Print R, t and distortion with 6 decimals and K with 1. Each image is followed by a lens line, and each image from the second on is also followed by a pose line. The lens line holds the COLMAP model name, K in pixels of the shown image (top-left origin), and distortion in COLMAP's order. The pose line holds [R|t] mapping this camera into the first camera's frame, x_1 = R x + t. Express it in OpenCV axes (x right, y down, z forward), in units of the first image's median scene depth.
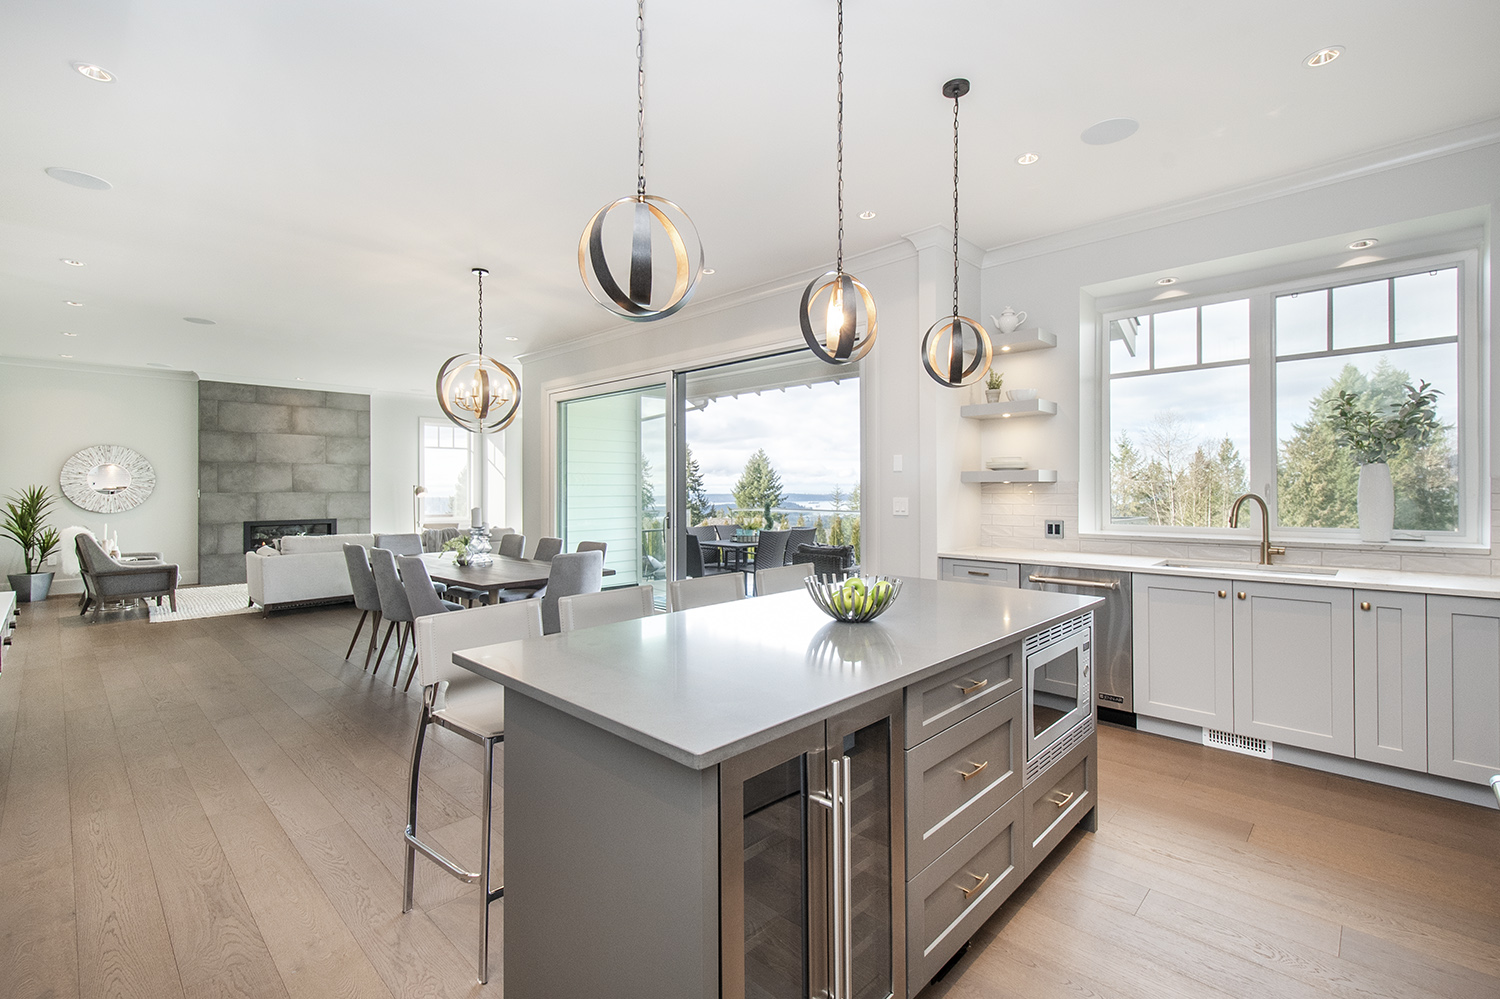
lens RADIAL K [[656.1, 0, 754.9], [0, 656.1, 485.8], [0, 0, 1]] dist [0.014161, -0.005845]
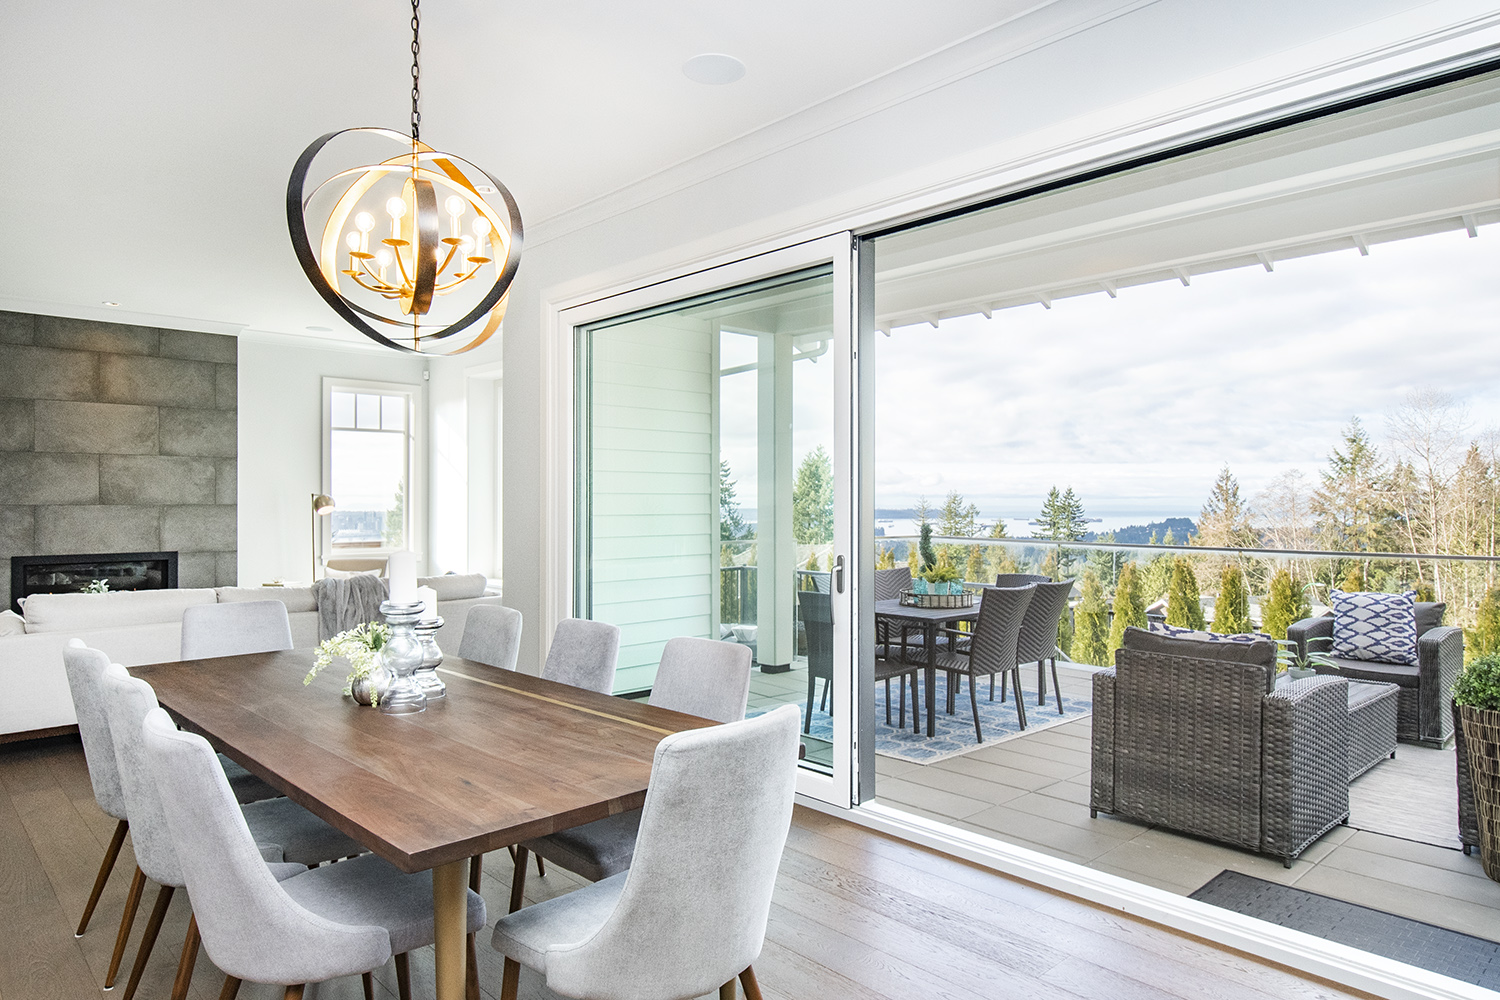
lens RADIAL K [[912.0, 0, 757.3], [0, 912.0, 496.4], [0, 0, 1]] dist [0.027419, -0.023103]
pose [[0.998645, 0.003349, -0.051940, -0.104023], [-0.003388, 0.999994, -0.000657, 0.001081], [0.051937, 0.000832, 0.998650, 0.260546]]
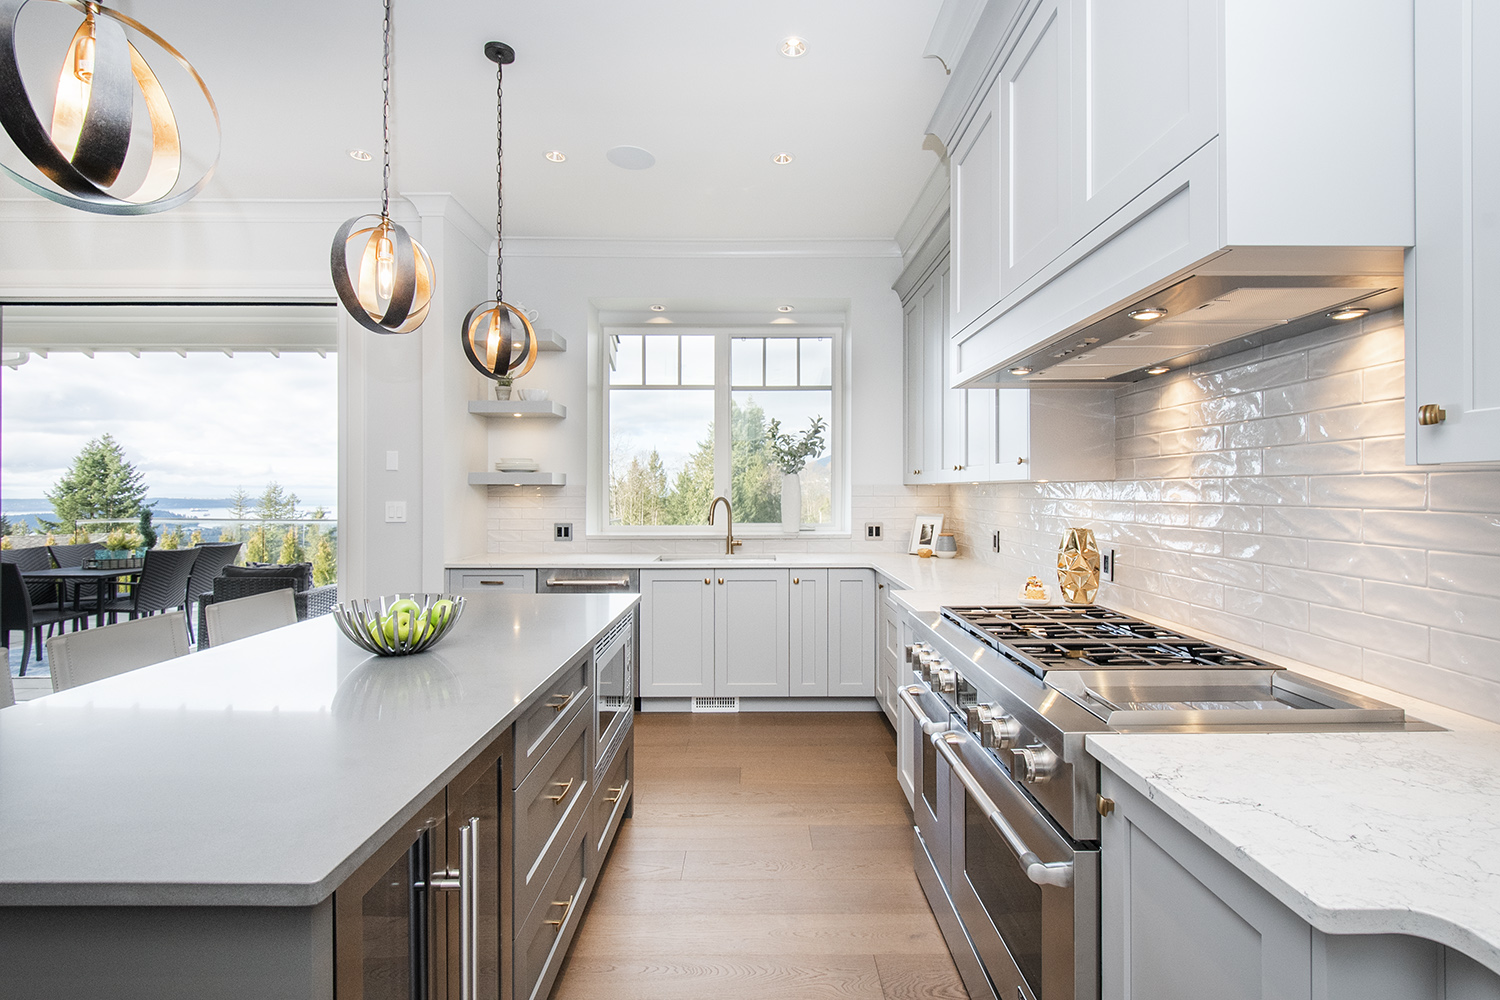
lens RADIAL K [[682.4, 0, 757.8], [0, 682.4, 489.0], [0, 0, 1]] dist [0.007070, -0.008714]
pose [[0.715280, 0.007456, 0.698798, -0.028672], [-0.007081, 0.999969, -0.003422, 0.000709], [-0.698802, -0.002500, 0.715311, 0.021110]]
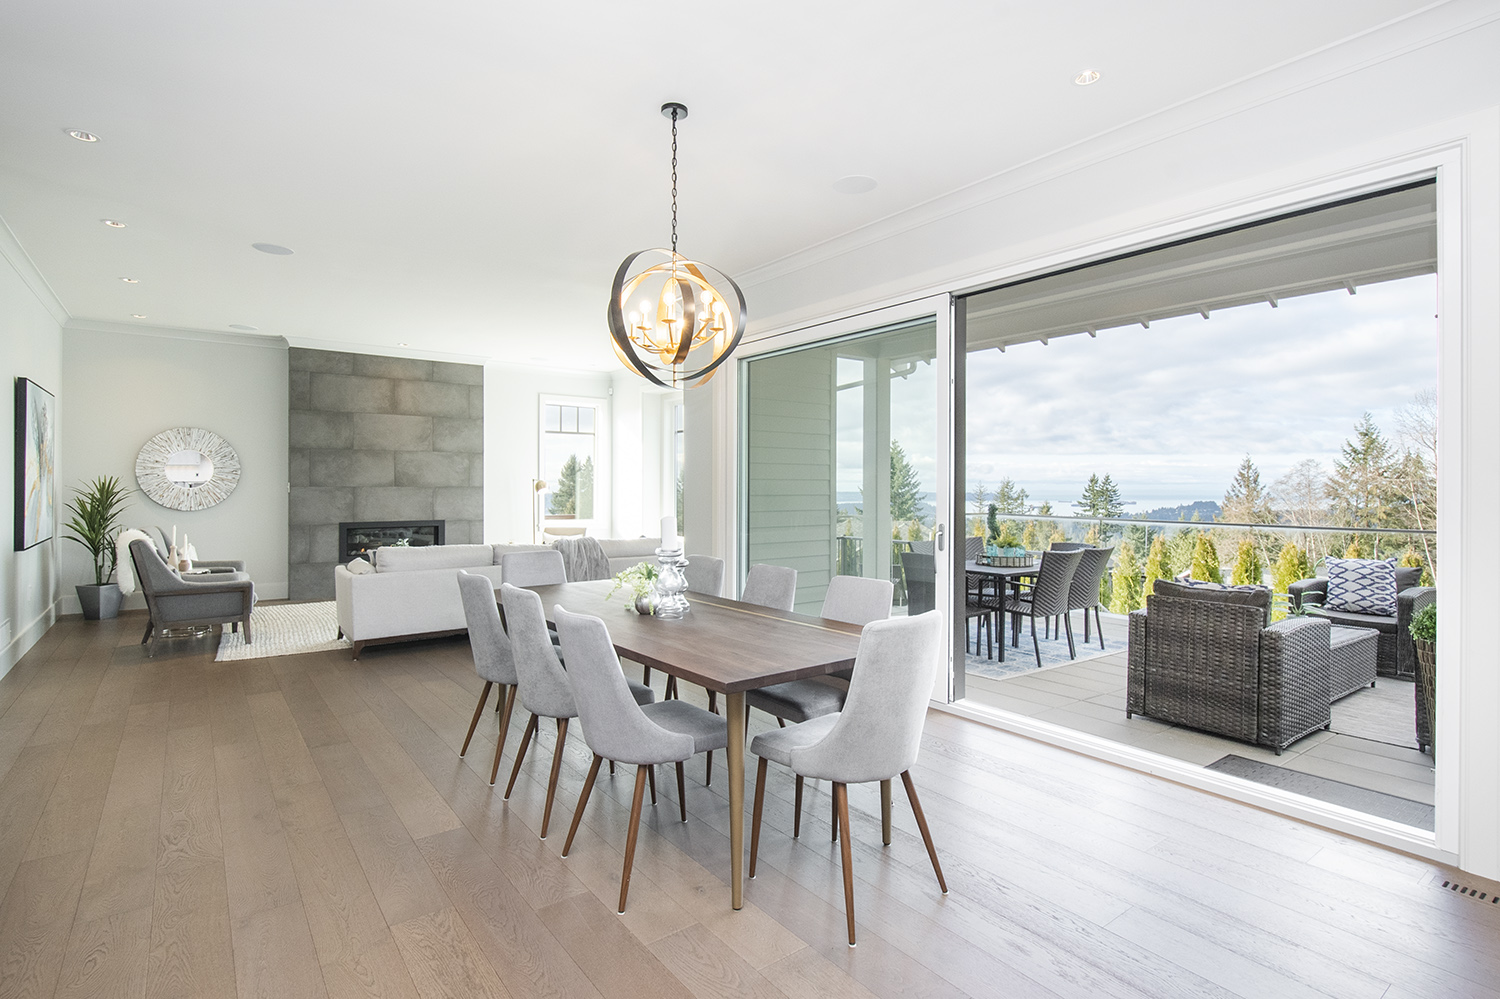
lens RADIAL K [[739.1, 0, 761.8], [0, 739.1, 486.0], [0, 0, 1]] dist [0.015576, -0.010949]
pose [[0.987314, 0.006715, -0.158641, -0.125633], [-0.005875, 0.999966, 0.005764, 0.001160], [0.158674, -0.004759, 0.987320, 0.194228]]
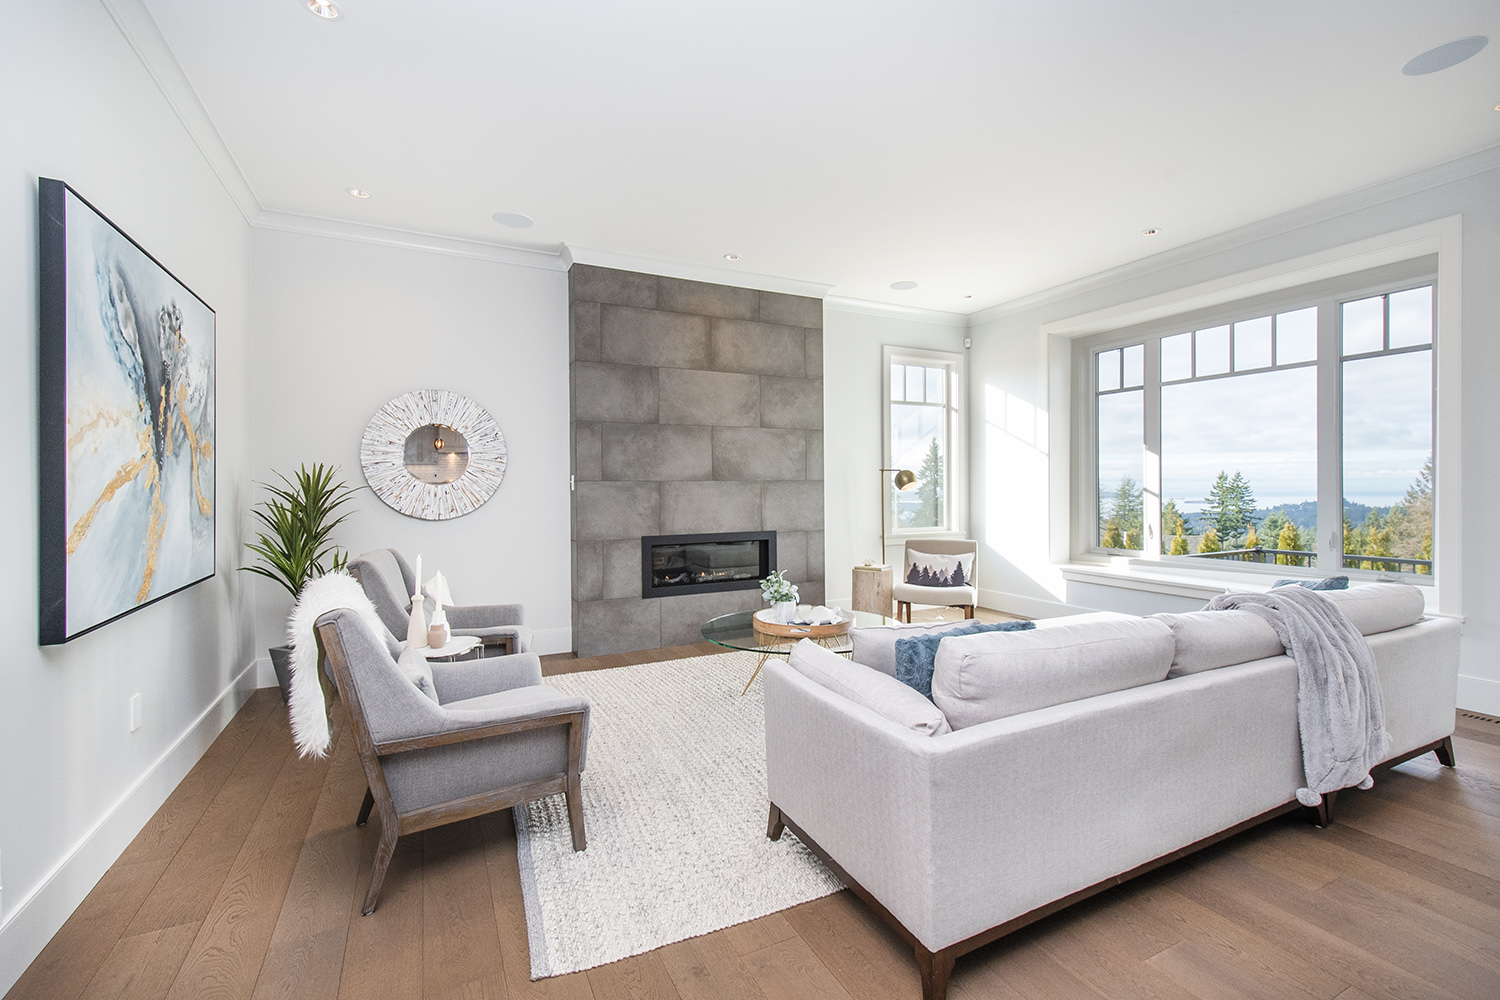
lens RADIAL K [[656.1, 0, 762.0], [0, 656.1, 490.0], [0, 0, 1]] dist [0.014161, -0.005845]
pose [[0.943479, -0.001314, -0.331429, -0.527292], [0.005055, 0.999933, 0.010425, 0.012730], [0.331393, -0.011511, 0.943423, 0.558140]]
